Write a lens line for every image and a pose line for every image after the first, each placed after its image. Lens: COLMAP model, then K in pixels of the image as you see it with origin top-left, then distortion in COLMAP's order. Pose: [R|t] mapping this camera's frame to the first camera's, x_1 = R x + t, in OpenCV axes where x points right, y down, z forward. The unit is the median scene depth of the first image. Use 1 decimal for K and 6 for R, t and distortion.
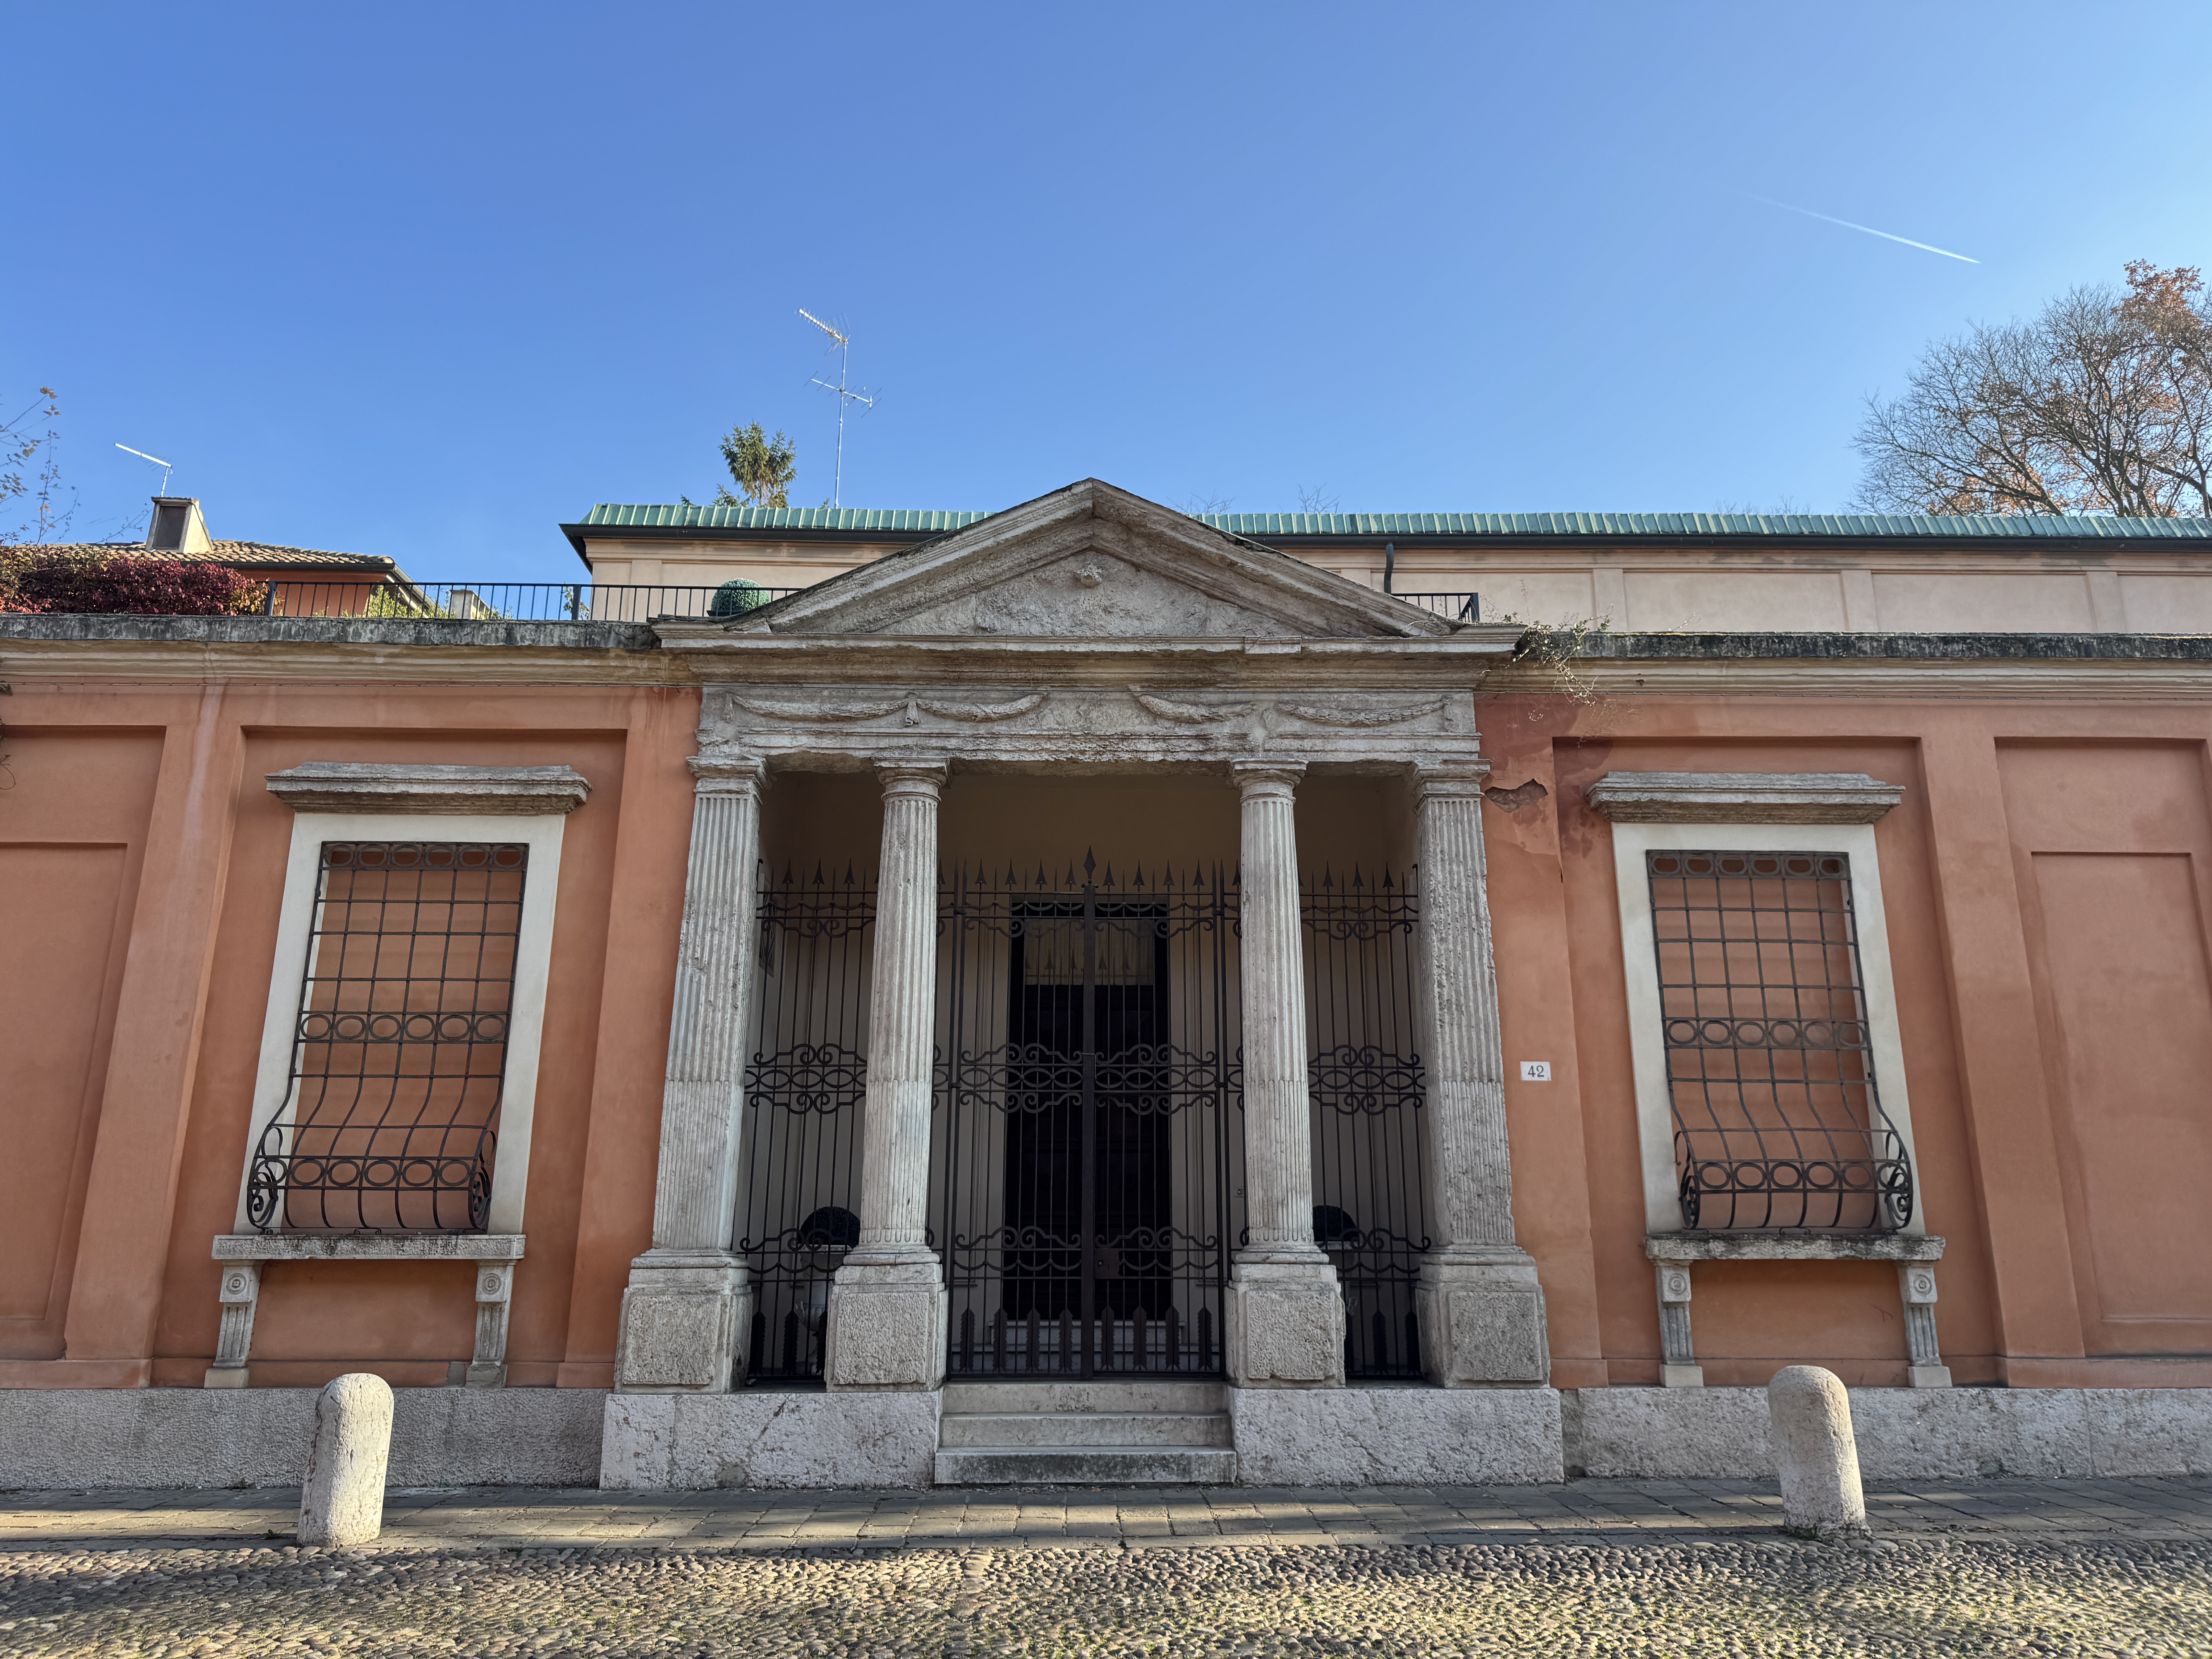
lens RADIAL K [[1546.1, 0, 1112.2], [0, 1546.1, 829.1], [0, 0, 1]] dist [0.148982, -0.297286]
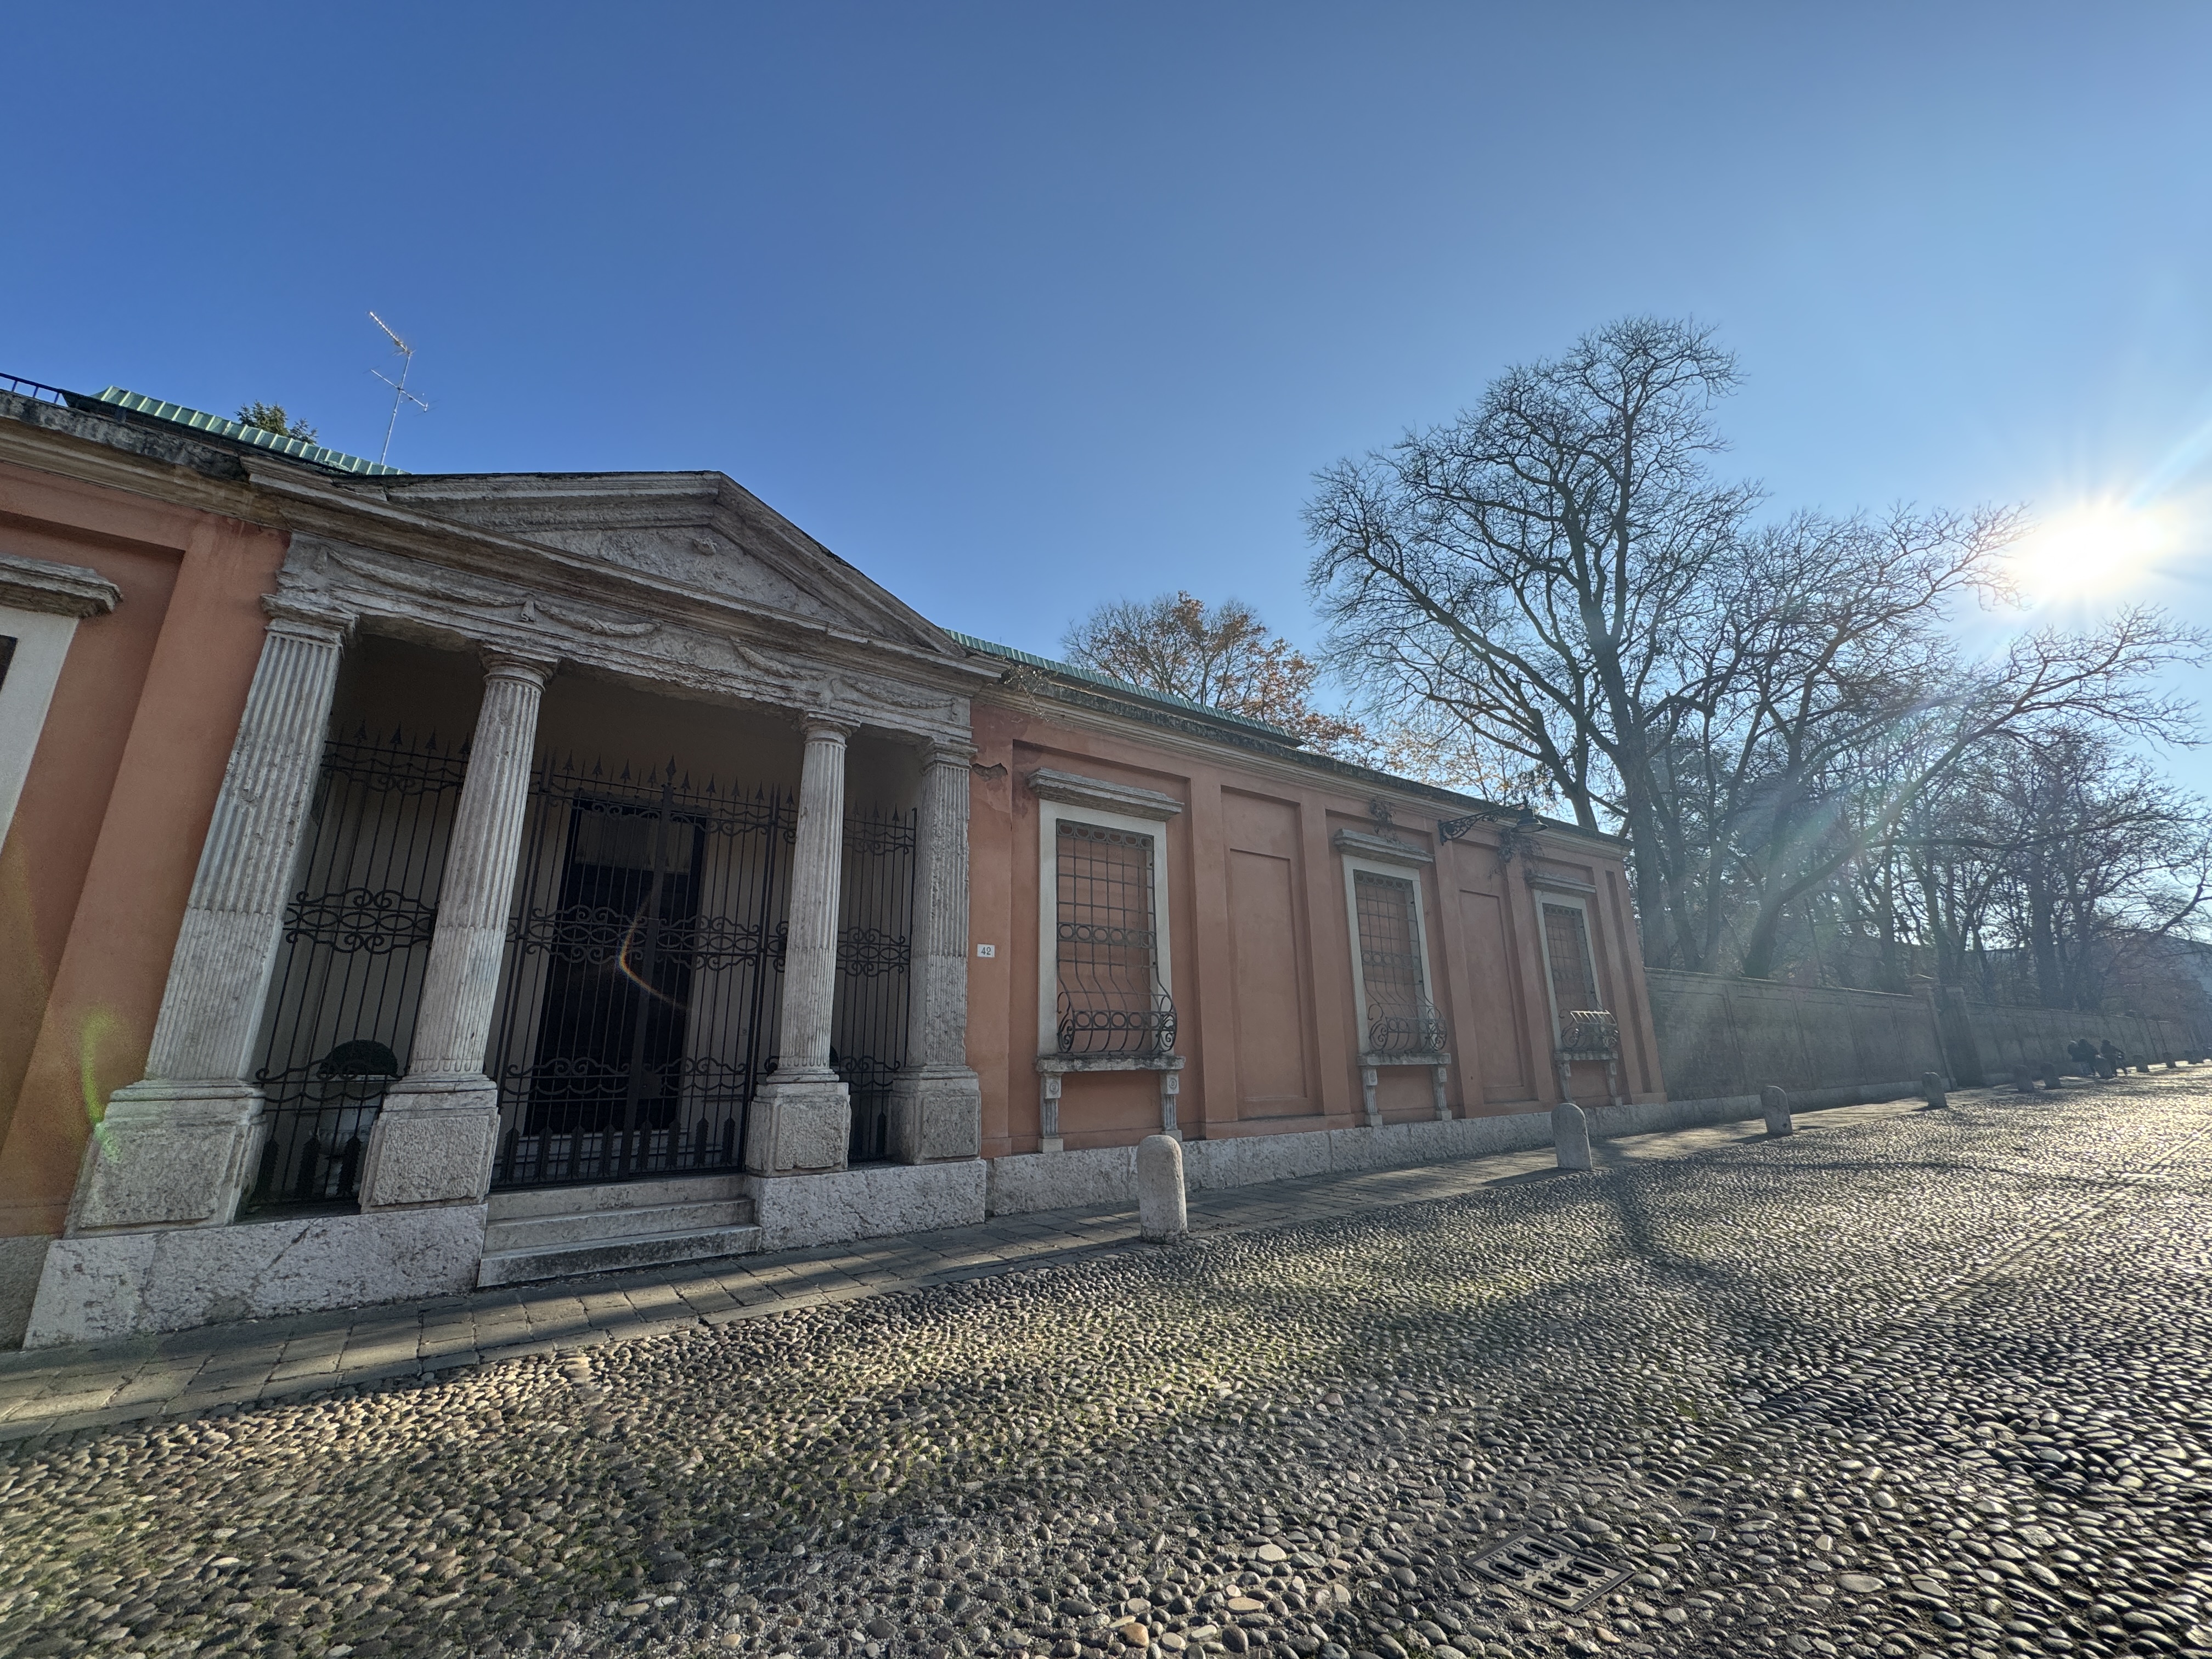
lens RADIAL K [[880.8, 0, 1107.8], [0, 880.8, 827.0], [0, 0, 1]] dist [-0.003816, 0.000006]
pose [[0.821272, 0.135640, 0.554178, -0.120635], [-0.131251, 0.990194, -0.047849, 0.060298], [-0.555234, -0.033440, 0.831022, 0.225937]]
